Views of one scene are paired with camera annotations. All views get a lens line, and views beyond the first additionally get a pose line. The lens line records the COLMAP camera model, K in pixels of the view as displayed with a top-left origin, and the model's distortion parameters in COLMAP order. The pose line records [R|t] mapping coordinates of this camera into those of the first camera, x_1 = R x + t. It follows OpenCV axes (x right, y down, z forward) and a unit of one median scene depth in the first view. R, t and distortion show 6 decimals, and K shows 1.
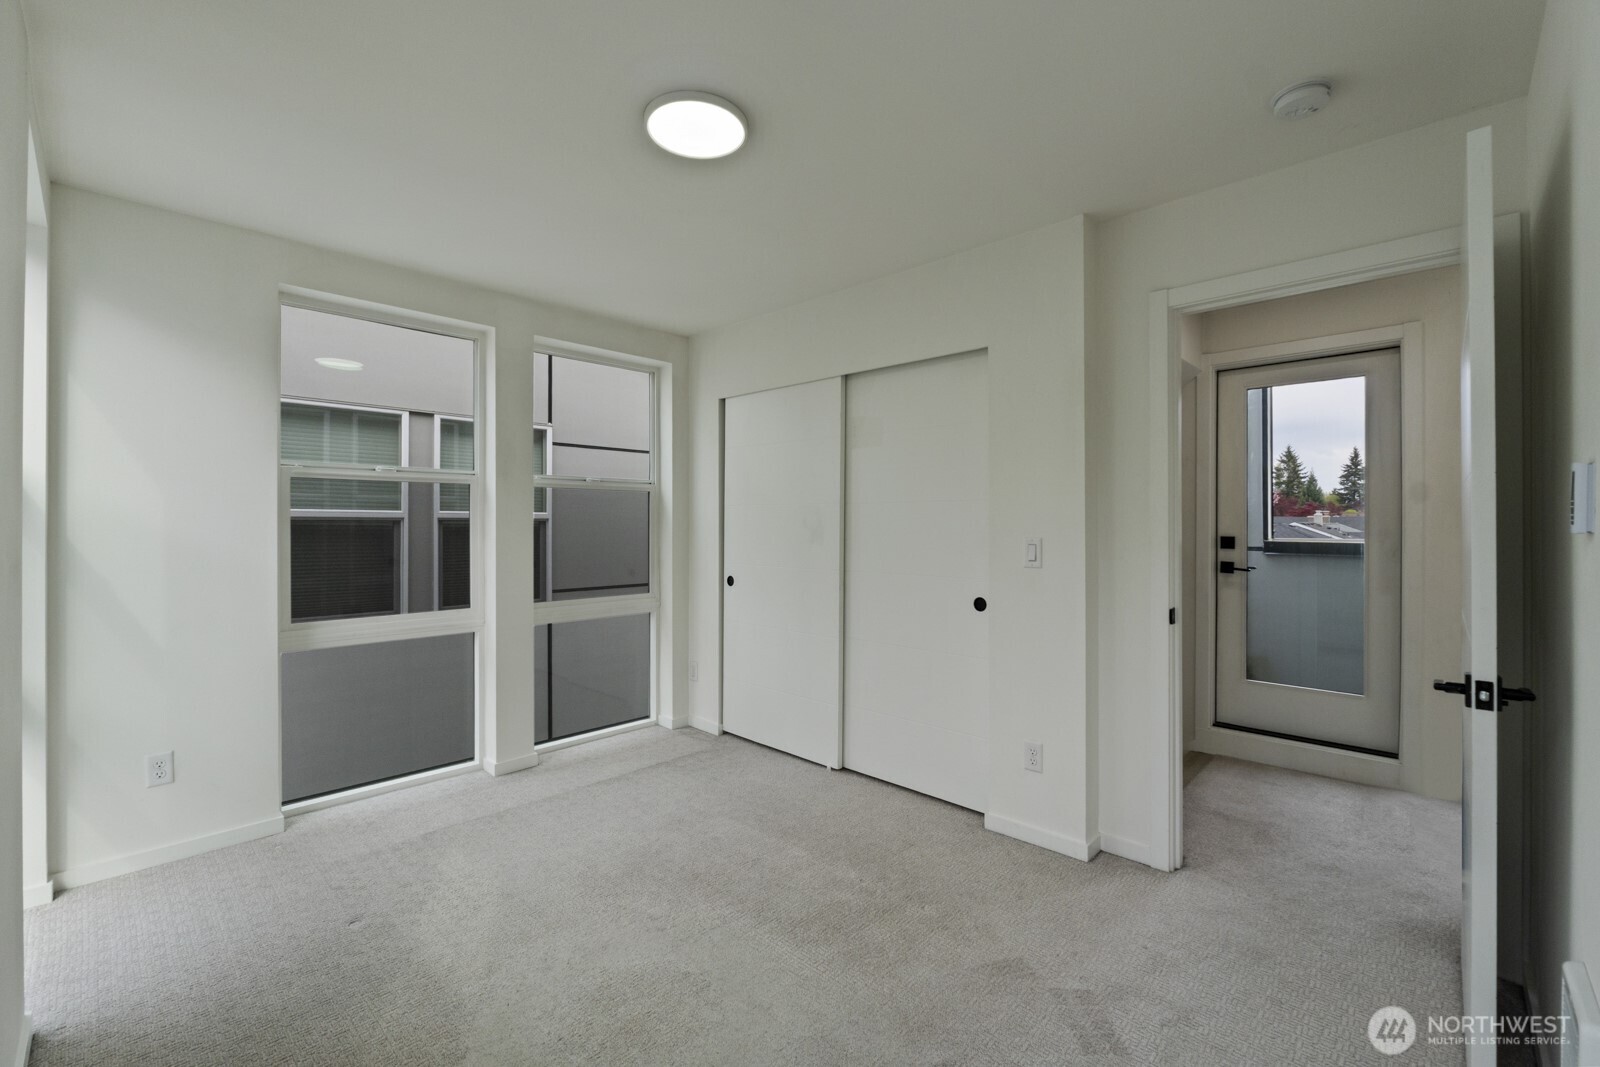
lens RADIAL K [[676.1, 0, 796.2], [0, 676.1, 528.1], [0, 0, 1]] dist [-0.012554, -0.000367]
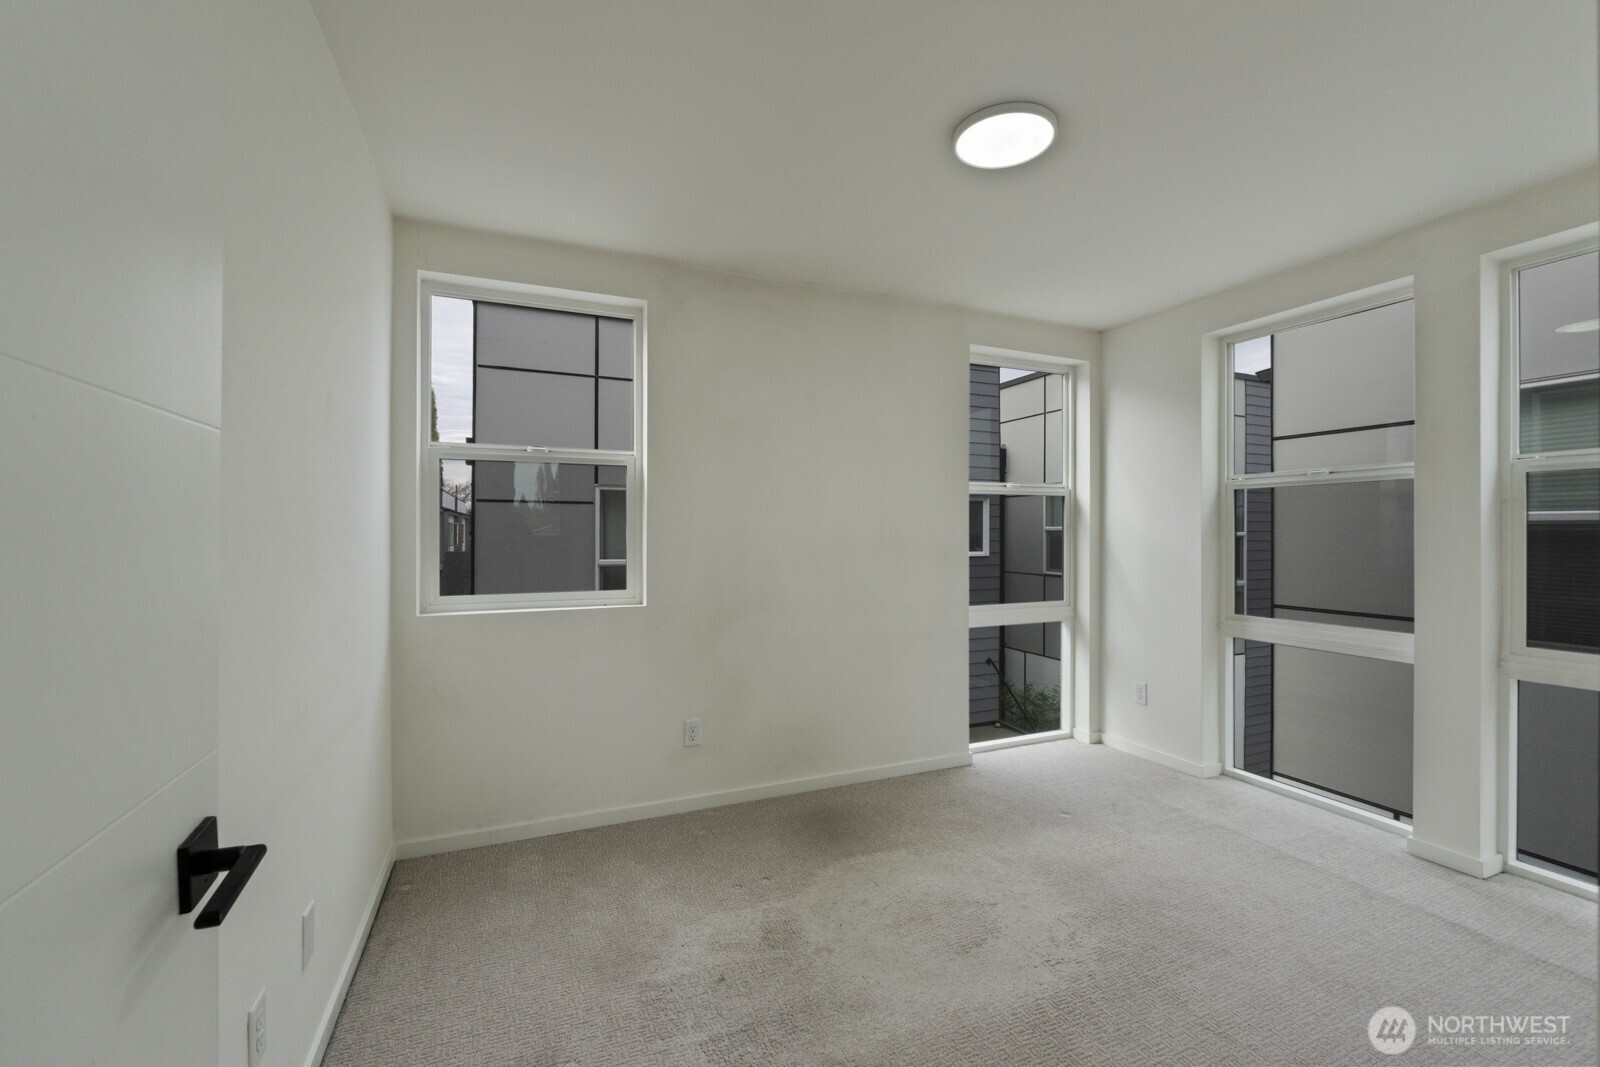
lens RADIAL K [[676.1, 0, 799.2], [0, 676.1, 527.2], [0, 0, 1]] dist [-0.012554, -0.000367]
pose [[-0.394719, -0.007298, -0.918773, 0.586577], [-0.009554, 0.999947, -0.003838, 0.004262], [0.918752, 0.007263, -0.394768, 0.718183]]
